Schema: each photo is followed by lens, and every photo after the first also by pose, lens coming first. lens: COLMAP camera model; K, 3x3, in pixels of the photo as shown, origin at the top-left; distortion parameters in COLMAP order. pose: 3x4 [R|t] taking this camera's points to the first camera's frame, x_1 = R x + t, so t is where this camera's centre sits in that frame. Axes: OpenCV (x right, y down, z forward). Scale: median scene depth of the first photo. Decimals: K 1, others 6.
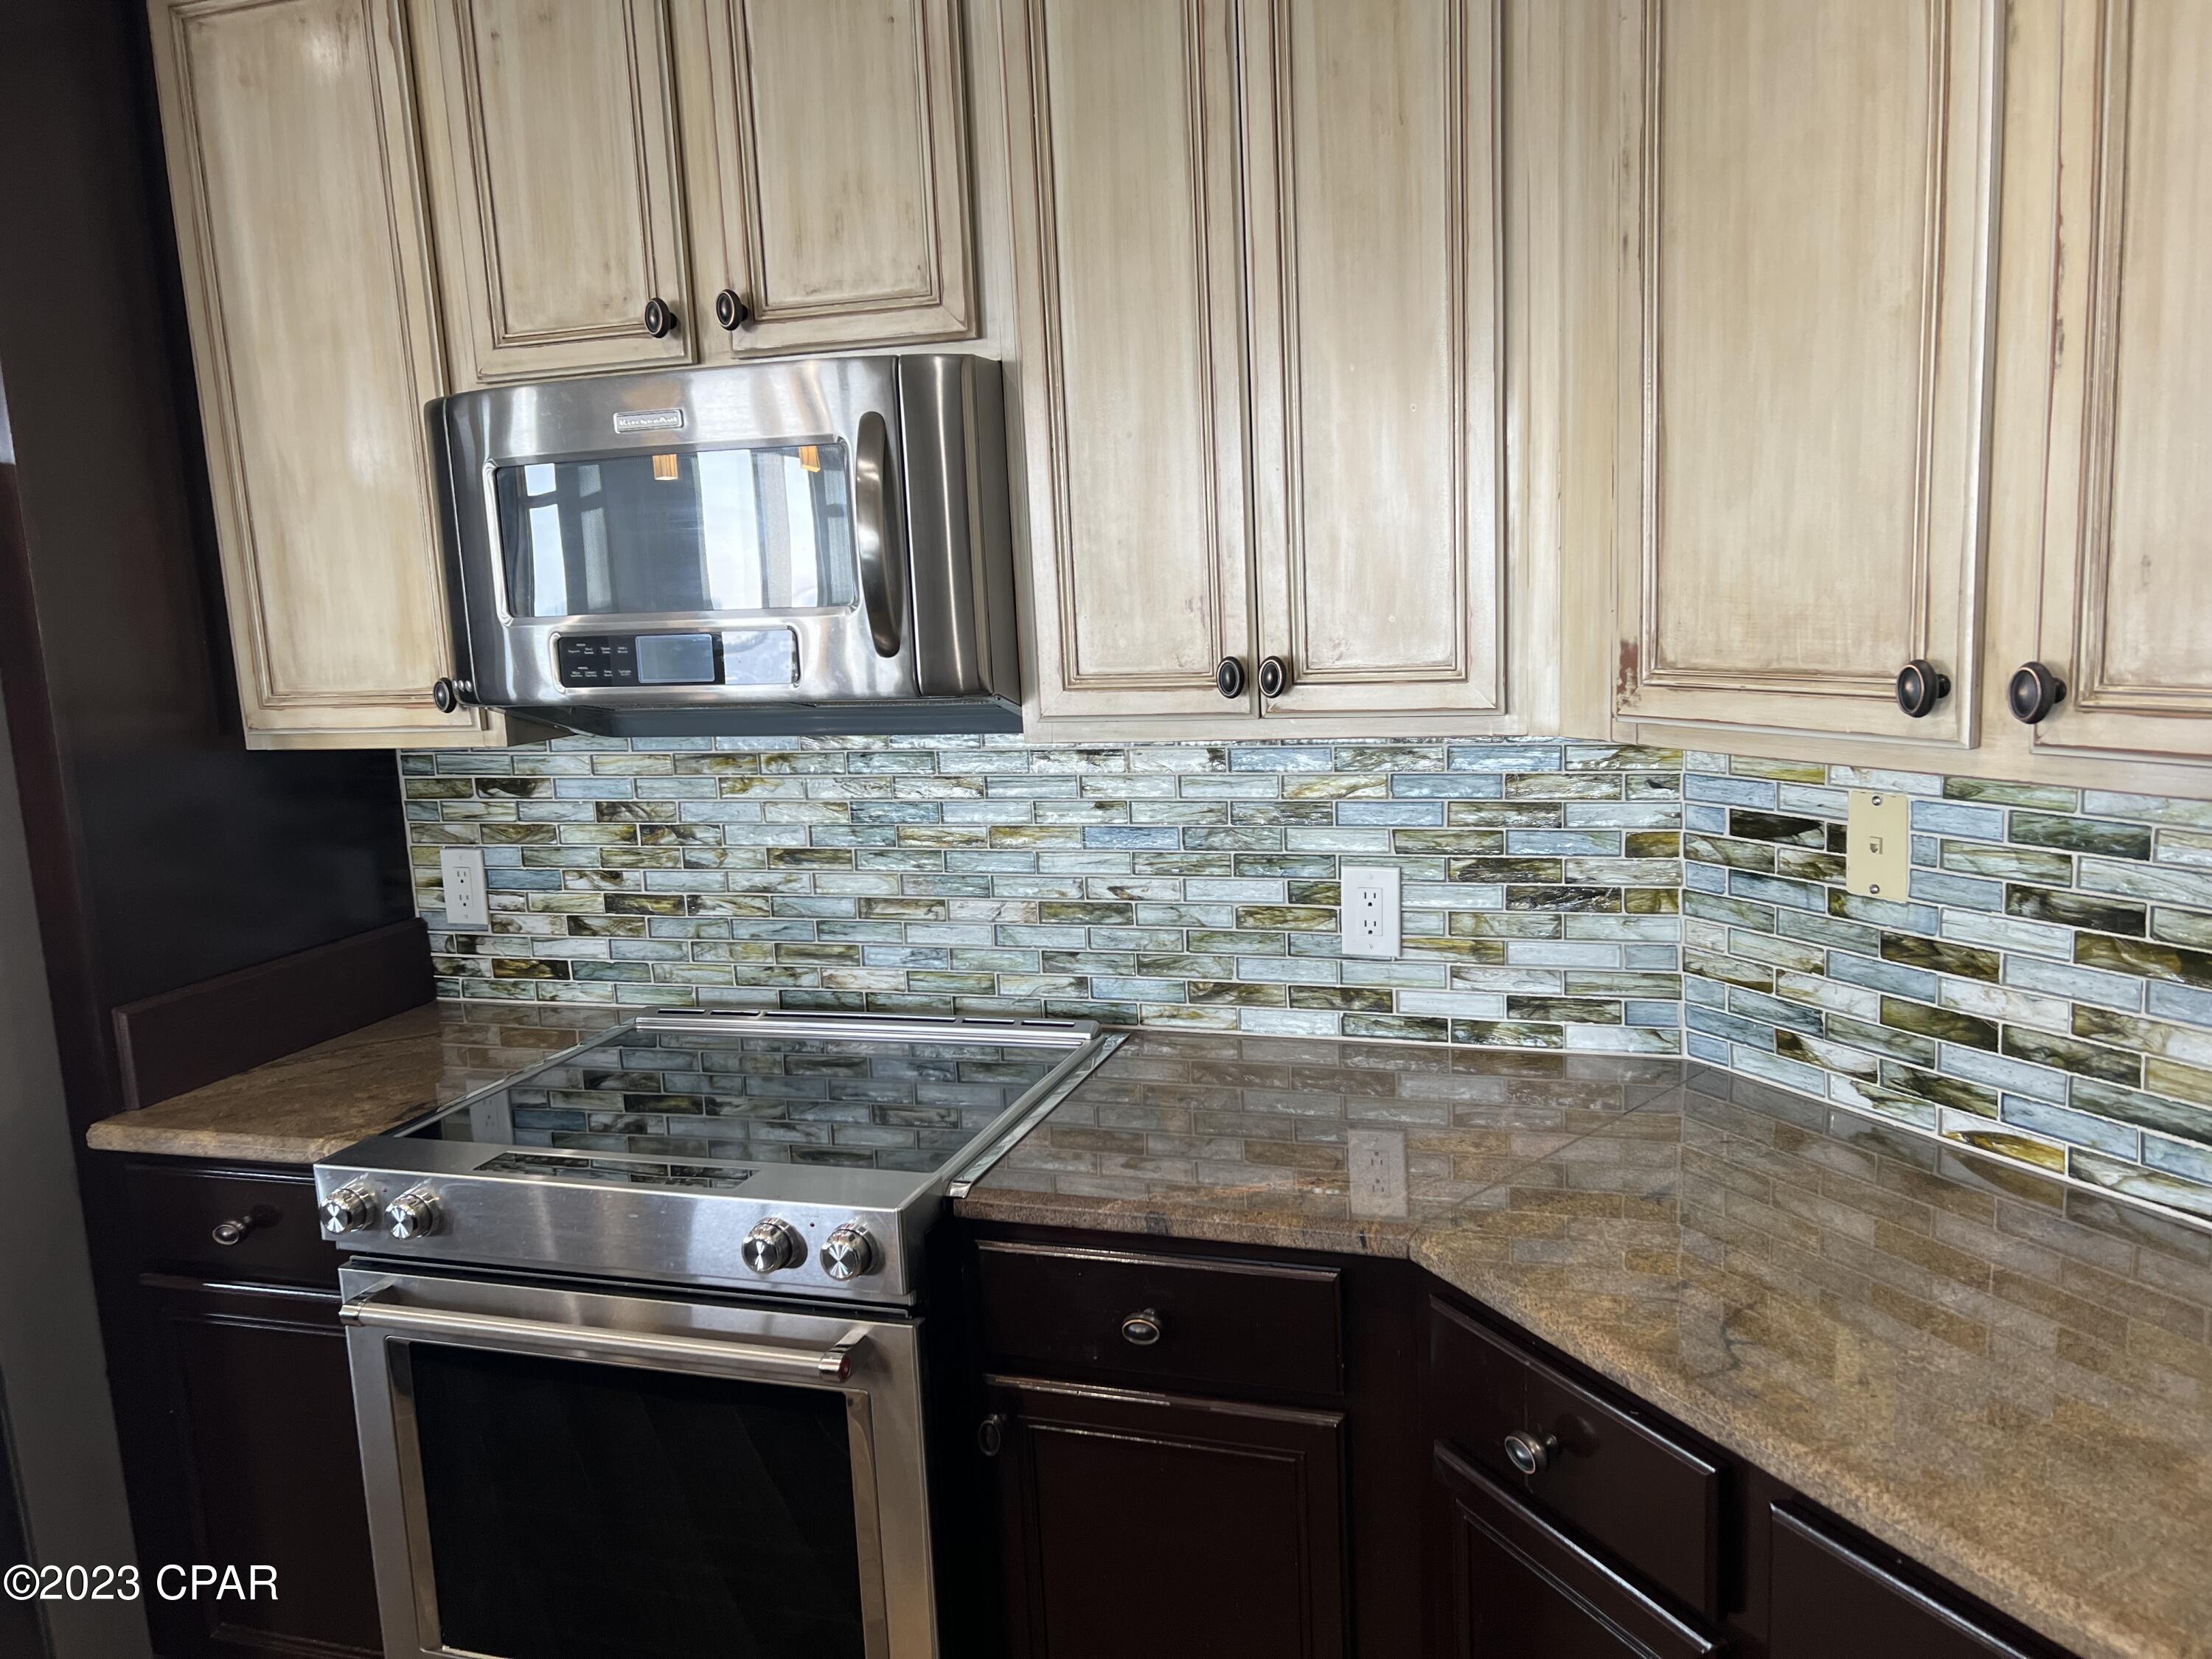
lens RADIAL K [[1645.5, 0, 1206.7], [0, 1645.5, 825.1], [0, 0, 1]] dist [0.171227, -0.229900]
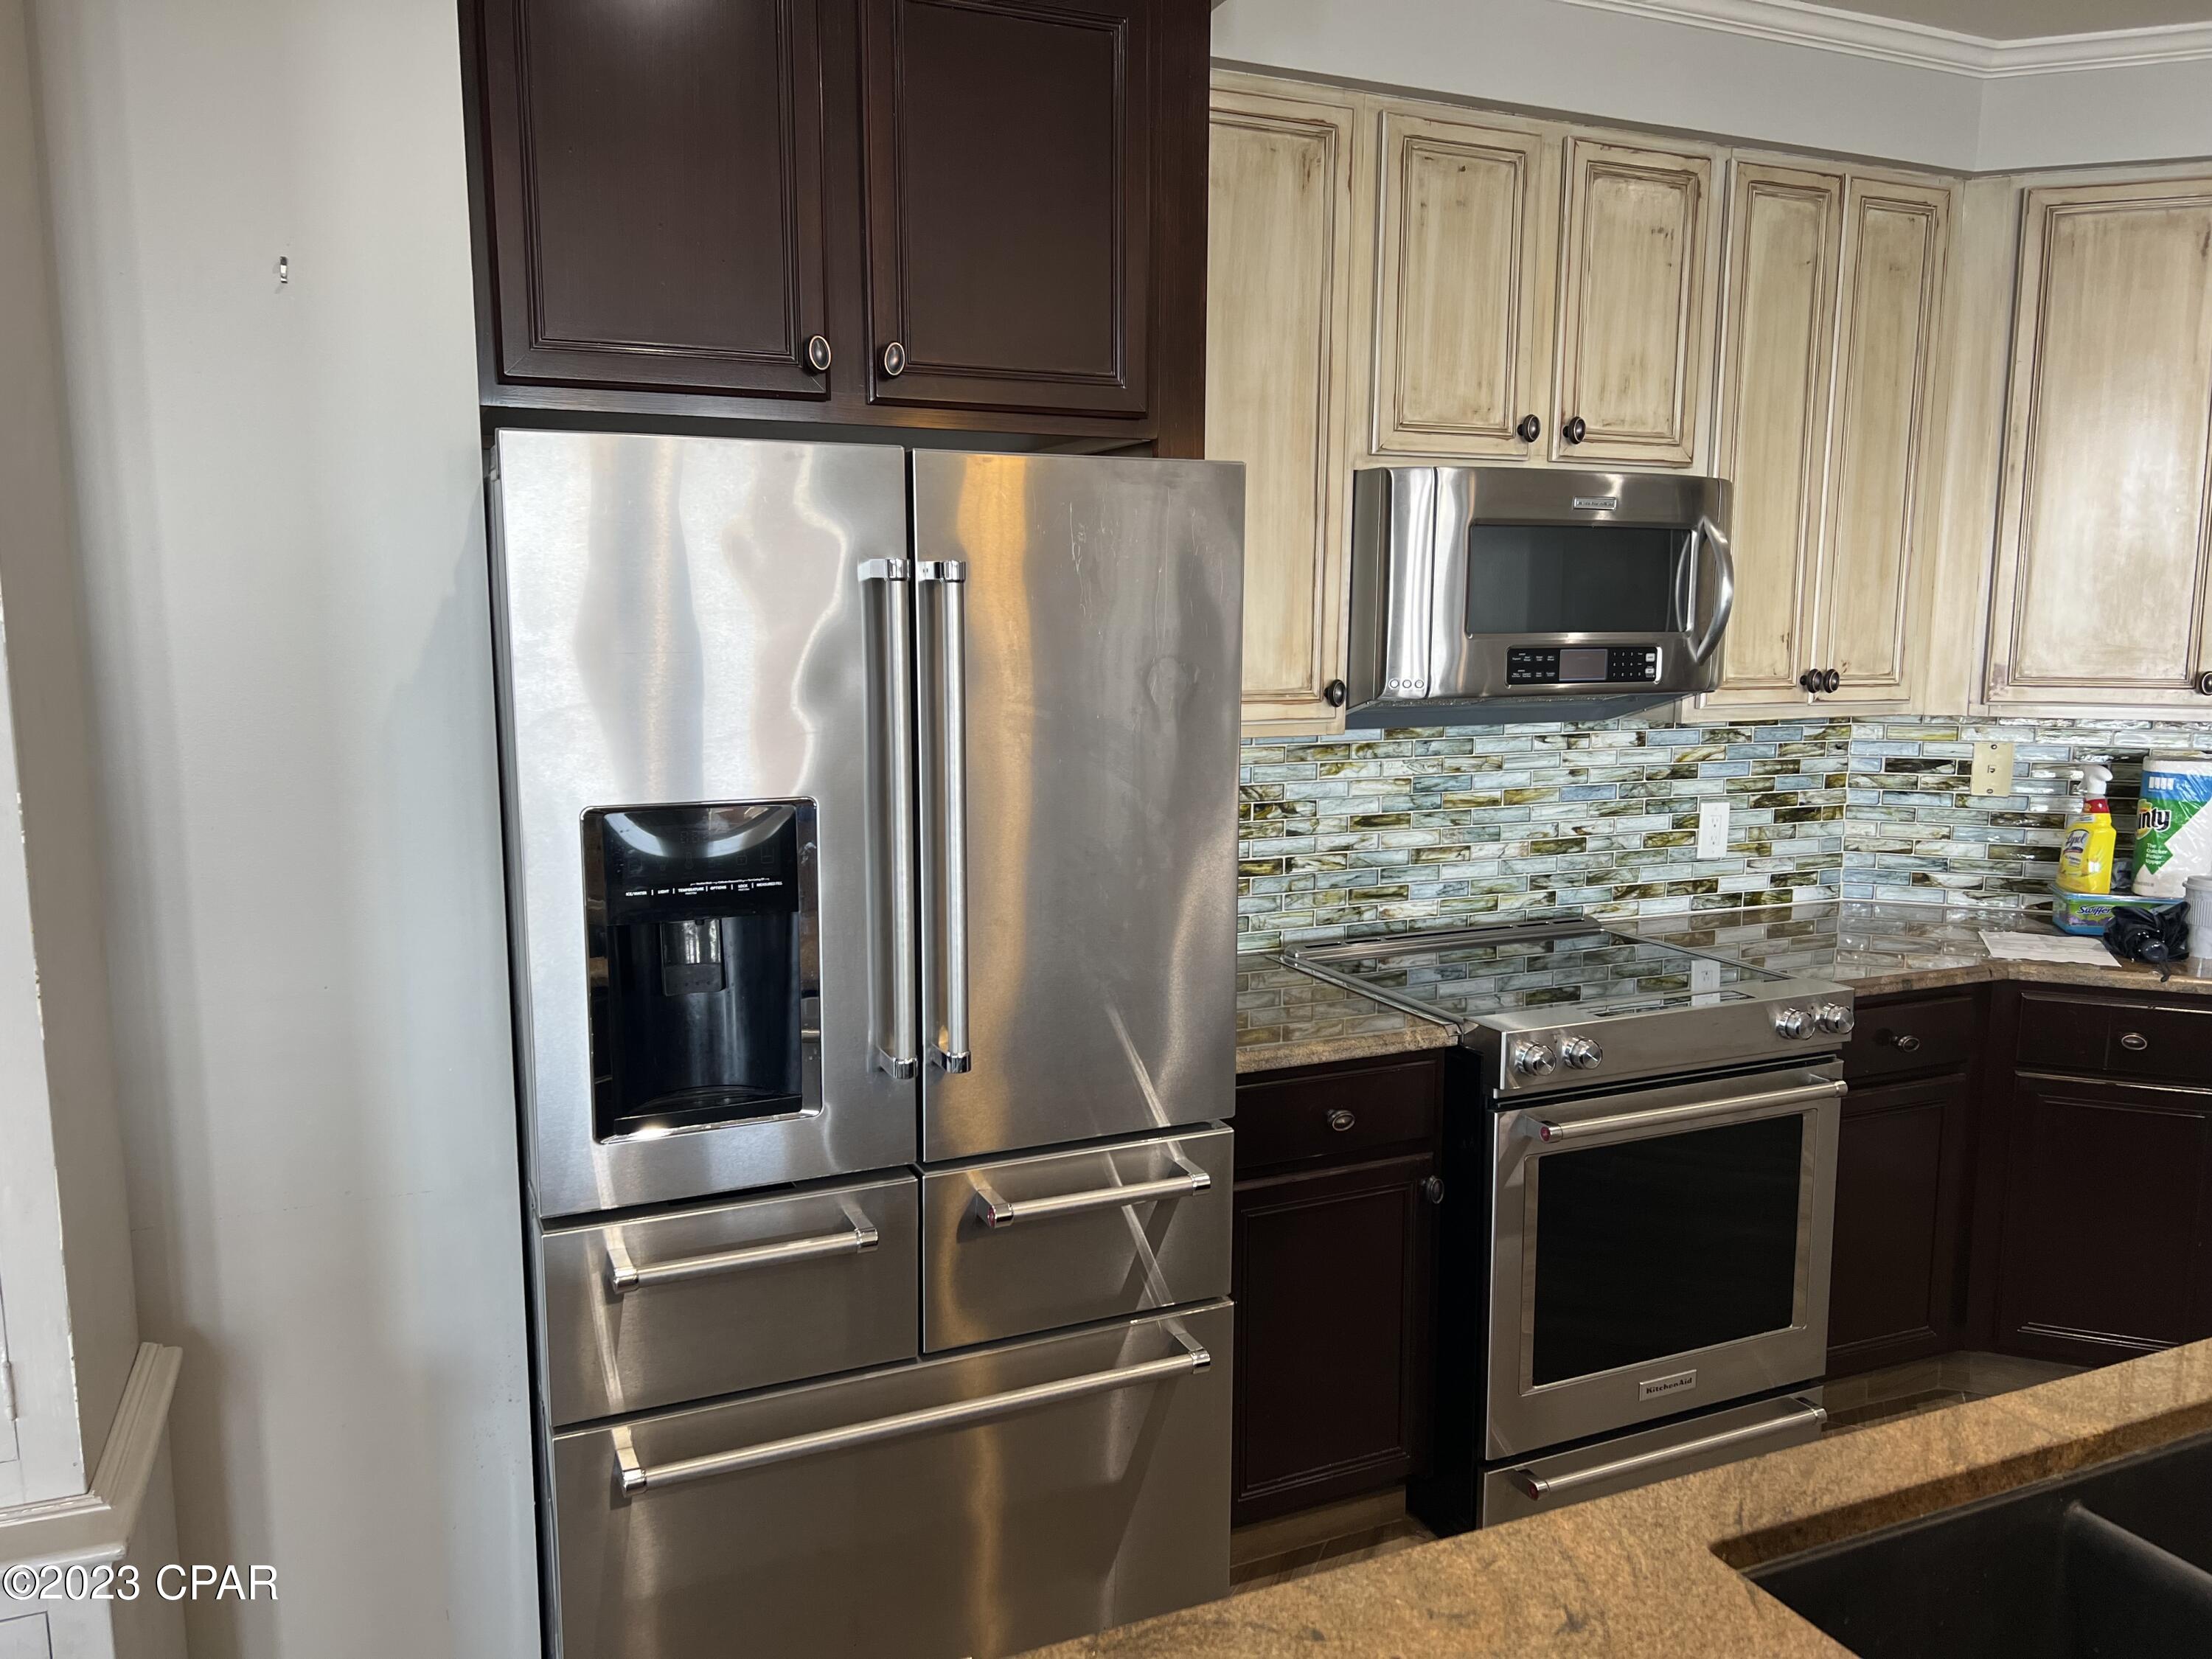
lens RADIAL K [[1620.6, 0, 1071.9], [0, 1620.6, 834.1], [0, 0, 1]] dist [0.078441, -0.114802]
pose [[0.743322, -0.045319, 0.667397, -1.408871], [0.065125, 0.997866, -0.004774, 0.022032], [-0.665756, 0.047013, 0.744687, 0.218865]]
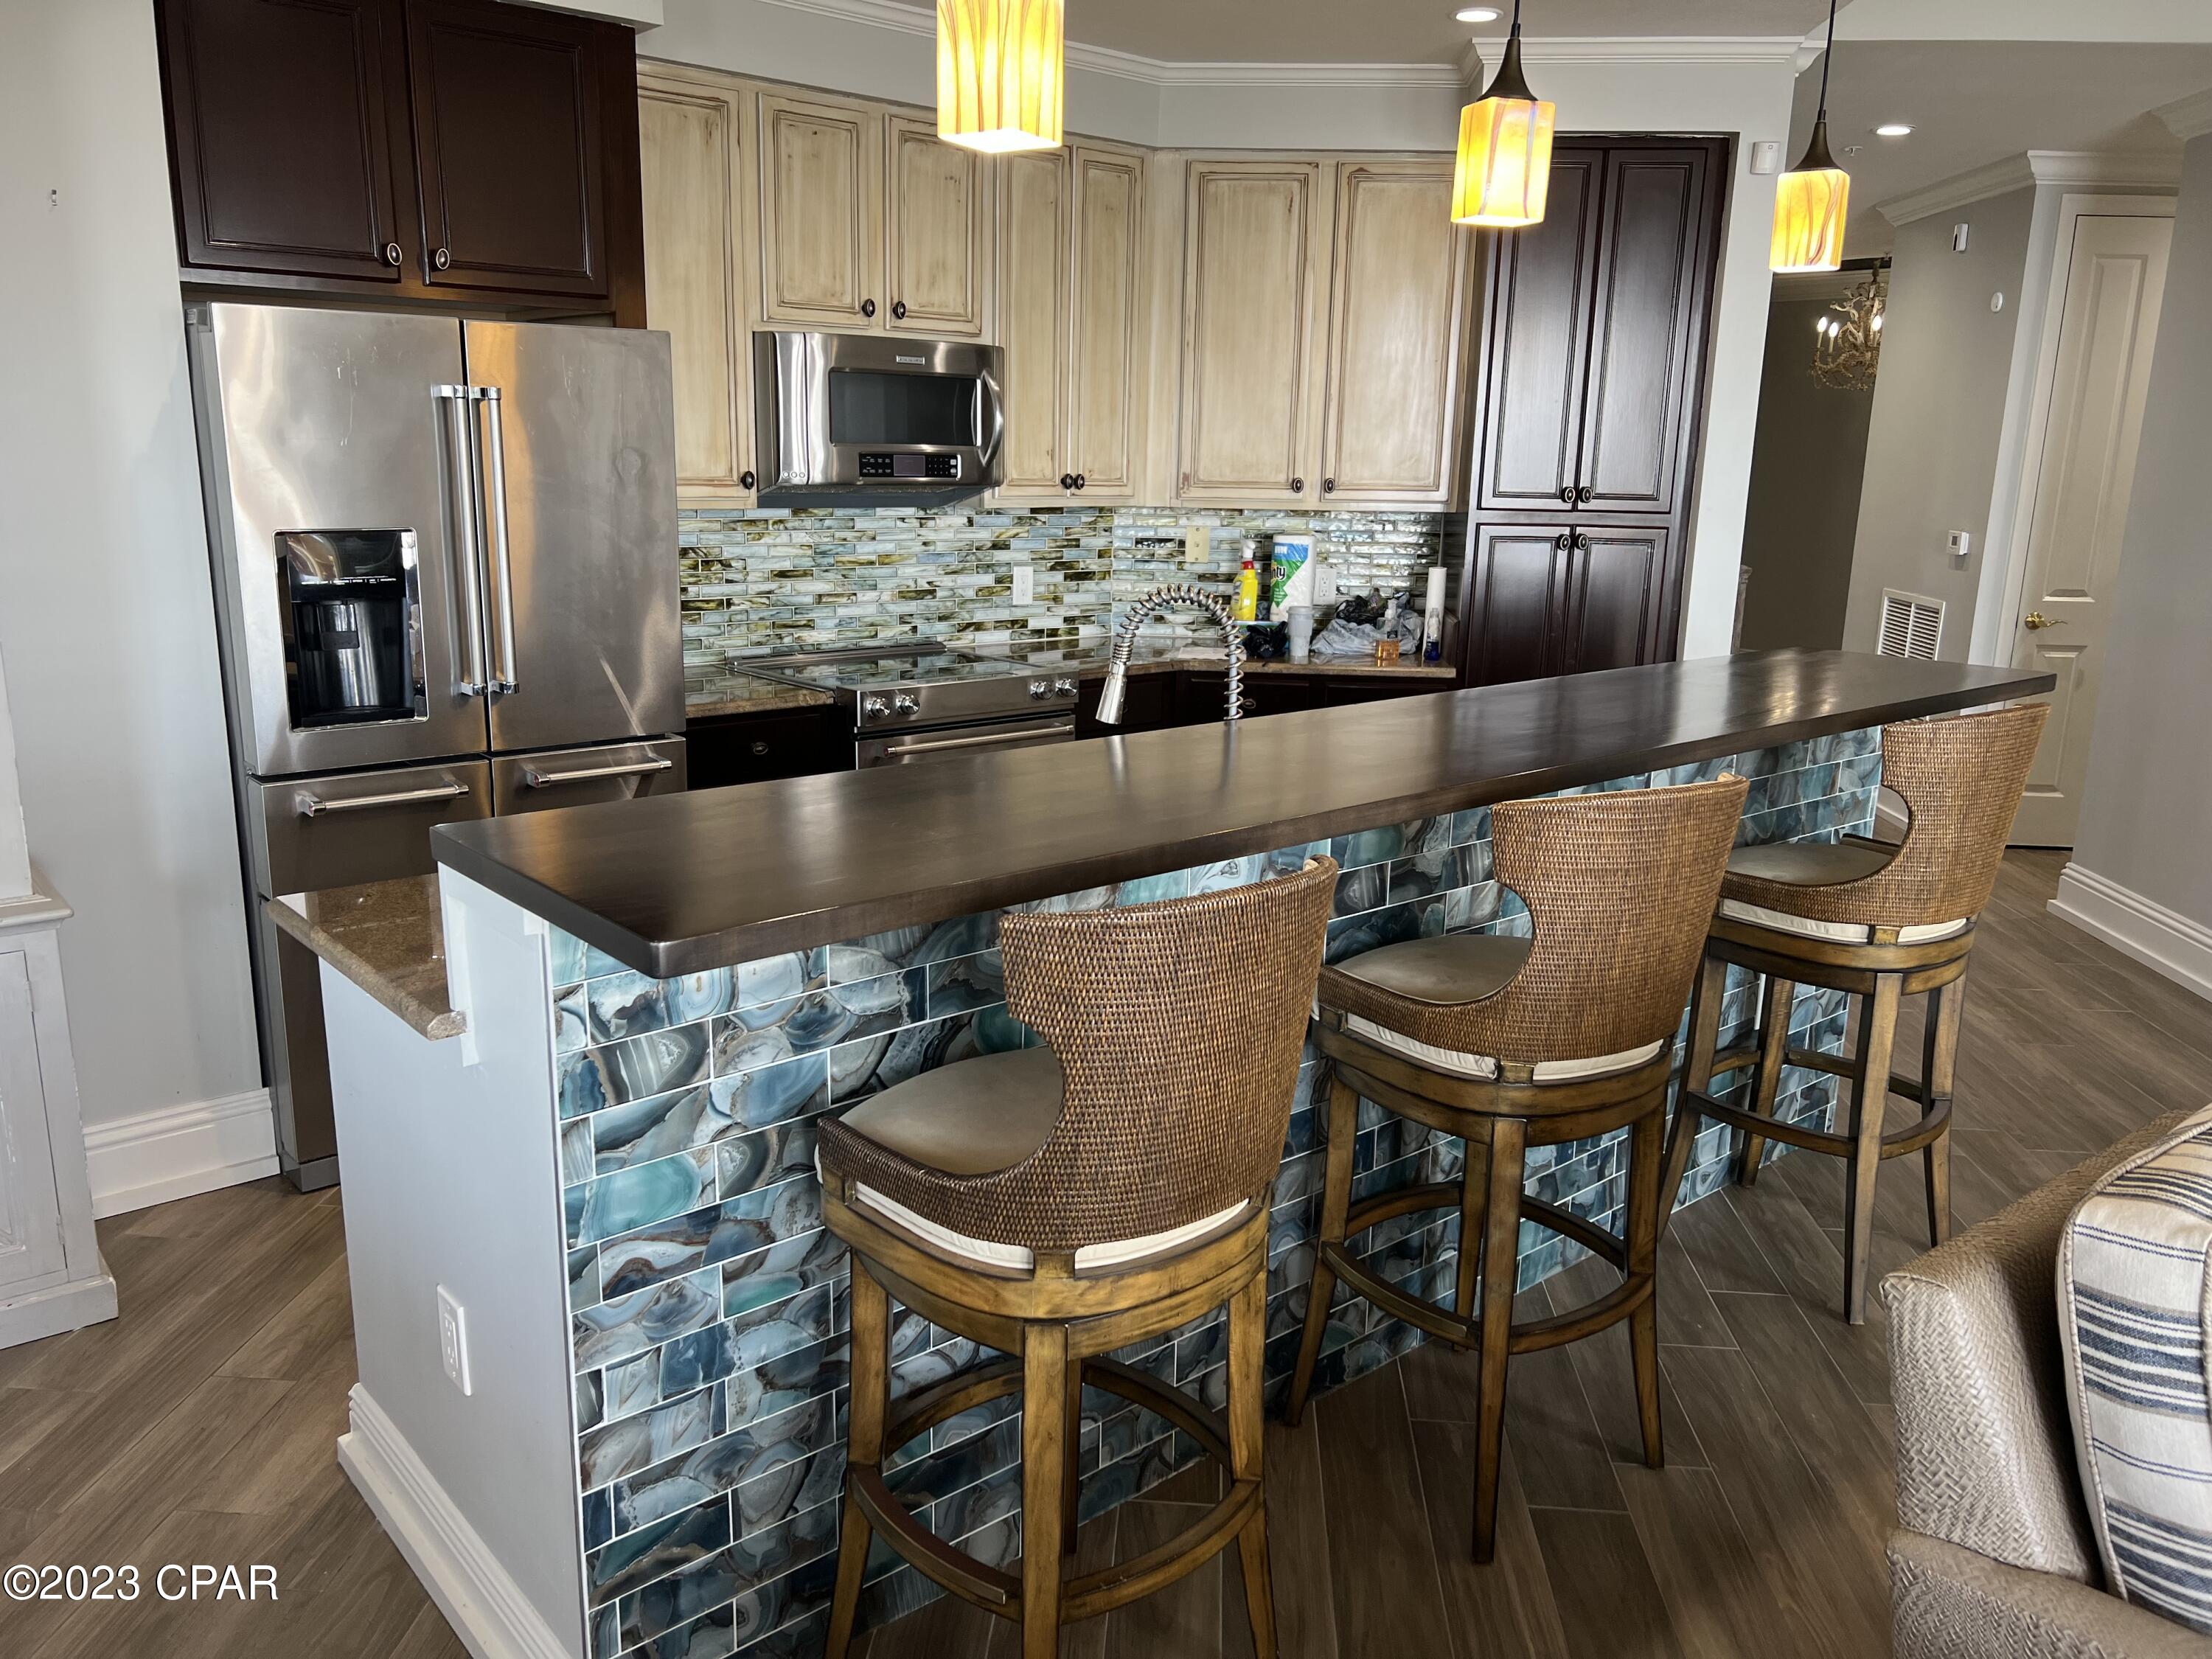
lens RADIAL K [[1664.9, 0, 1106.0], [0, 1664.9, 829.5], [0, 0, 1]] dist [0.106254, -0.290999]
pose [[0.497864, -0.140749, 0.855758, -1.937356], [0.086878, 0.989873, 0.112264, 0.138910], [-0.862893, 0.018454, 0.505050, -0.324497]]
